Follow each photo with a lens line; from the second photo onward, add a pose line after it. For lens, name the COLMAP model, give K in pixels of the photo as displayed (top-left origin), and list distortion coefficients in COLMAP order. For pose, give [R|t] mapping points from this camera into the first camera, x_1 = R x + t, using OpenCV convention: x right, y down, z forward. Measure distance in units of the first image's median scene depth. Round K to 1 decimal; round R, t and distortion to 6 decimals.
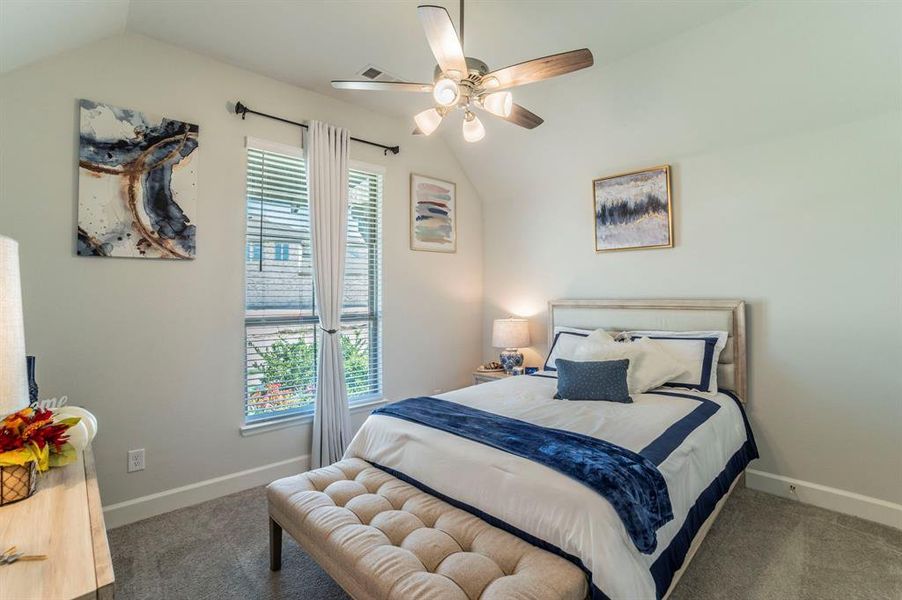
lens RADIAL K [[405.4, 0, 448.5], [0, 405.4, 300.1], [0, 0, 1]] dist [-0.101355, 0.040407]
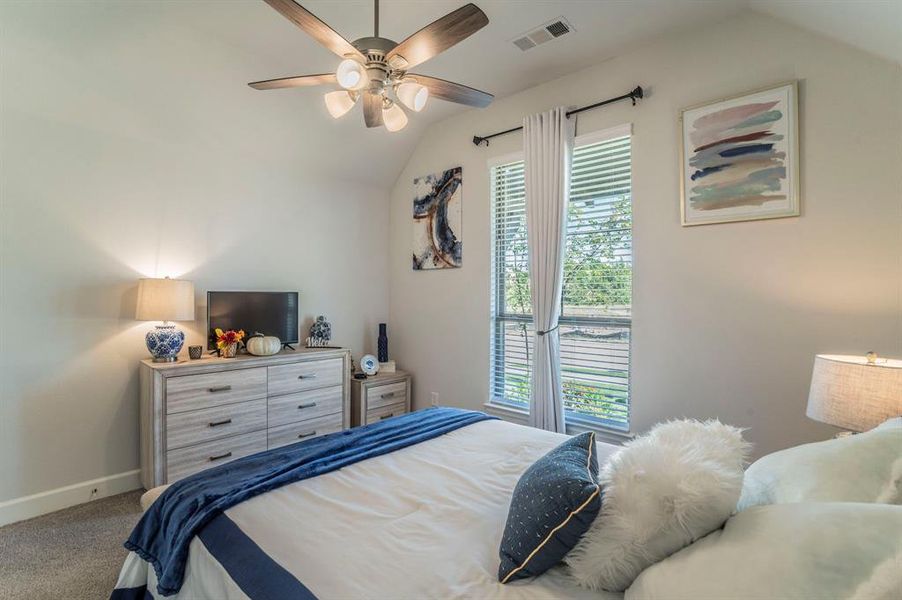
lens RADIAL K [[405.4, 0, 448.5], [0, 405.4, 300.1], [0, 0, 1]] dist [-0.101355, 0.040407]
pose [[0.103347, 0.012978, -0.994561, 0.763751], [-0.026470, 0.999597, 0.010293, -0.003117], [0.994293, 0.025262, 0.103649, 0.853579]]
